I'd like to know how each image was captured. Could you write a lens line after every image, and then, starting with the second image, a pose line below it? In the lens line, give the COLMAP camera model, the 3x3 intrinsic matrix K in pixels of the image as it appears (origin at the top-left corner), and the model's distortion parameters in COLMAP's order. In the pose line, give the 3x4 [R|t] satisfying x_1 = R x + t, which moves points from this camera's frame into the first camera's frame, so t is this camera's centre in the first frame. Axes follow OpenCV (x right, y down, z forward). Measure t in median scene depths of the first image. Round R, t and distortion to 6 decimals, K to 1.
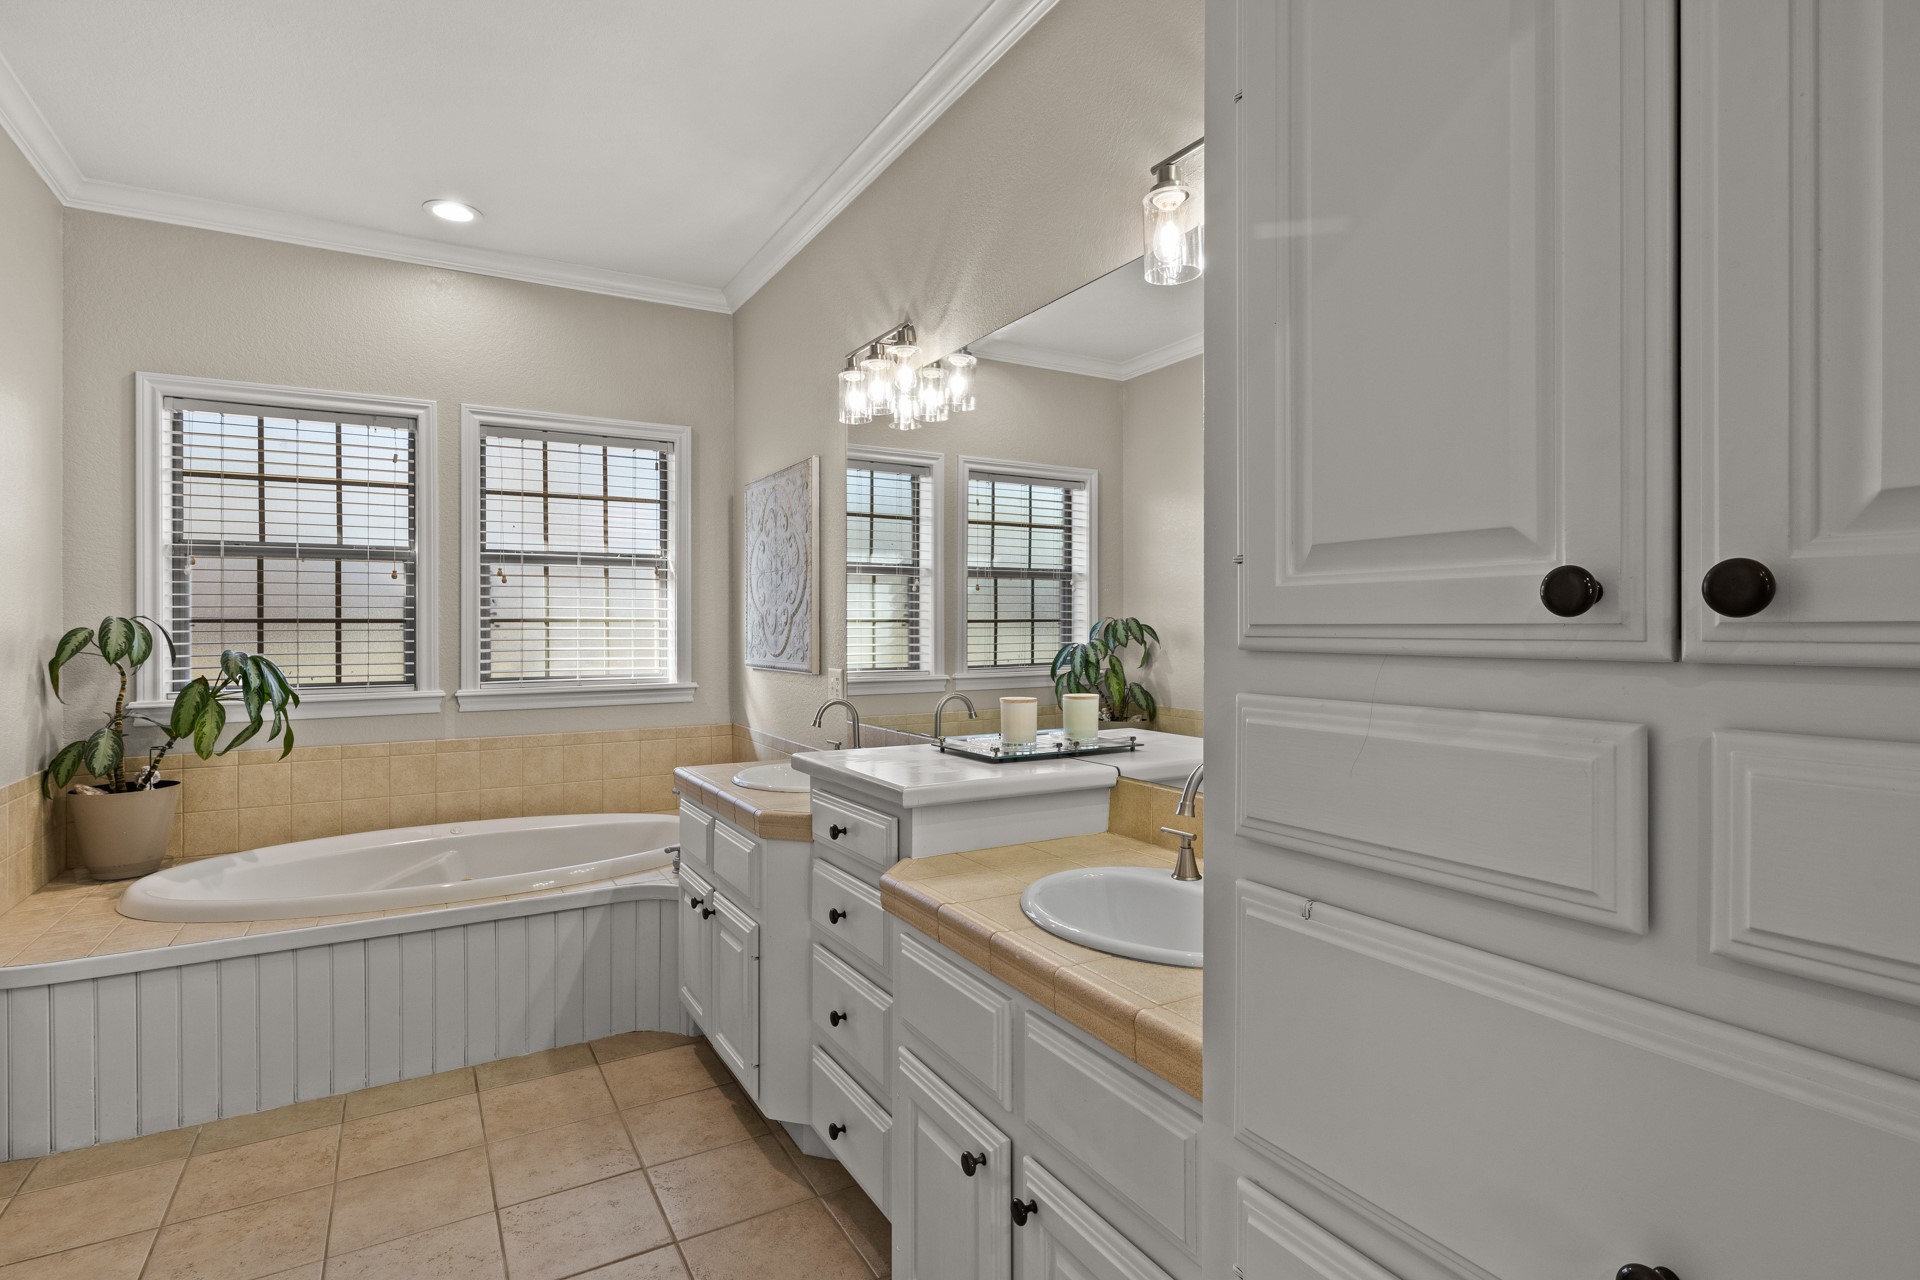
lens RADIAL K [[969.2, 0, 963.0], [0, 969.2, 632.2], [0, 0, 1]] dist [0.001325, 0.001605]
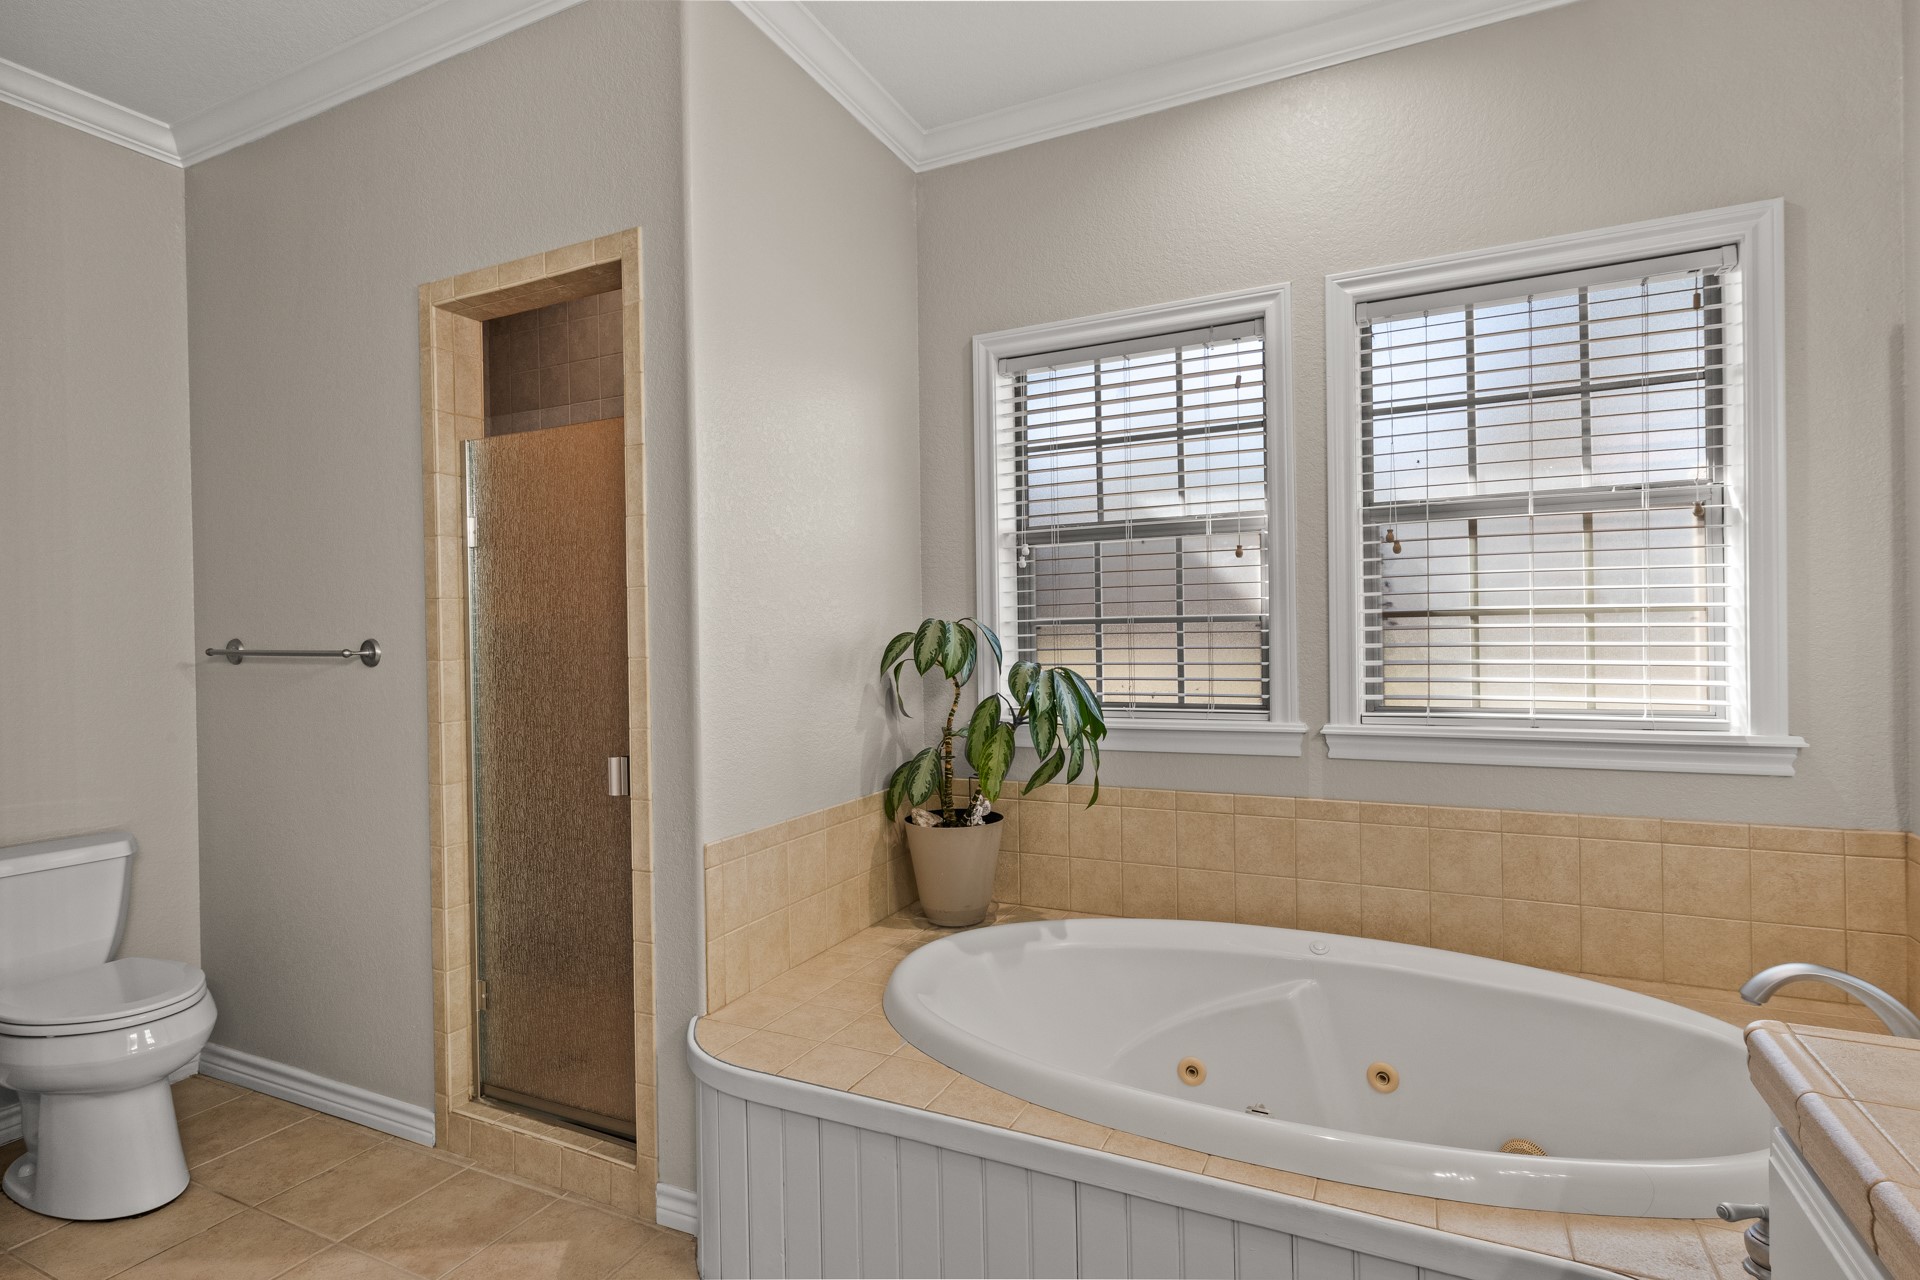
lens RADIAL K [[969.2, 0, 955.7], [0, 969.2, 631.6], [0, 0, 1]] dist [0.001325, 0.001605]
pose [[0.562250, -0.006144, -0.826945, -0.126410], [0.009530, 0.999954, -0.000950, -0.003228], [0.826913, -0.007347, 0.562282, 0.431590]]
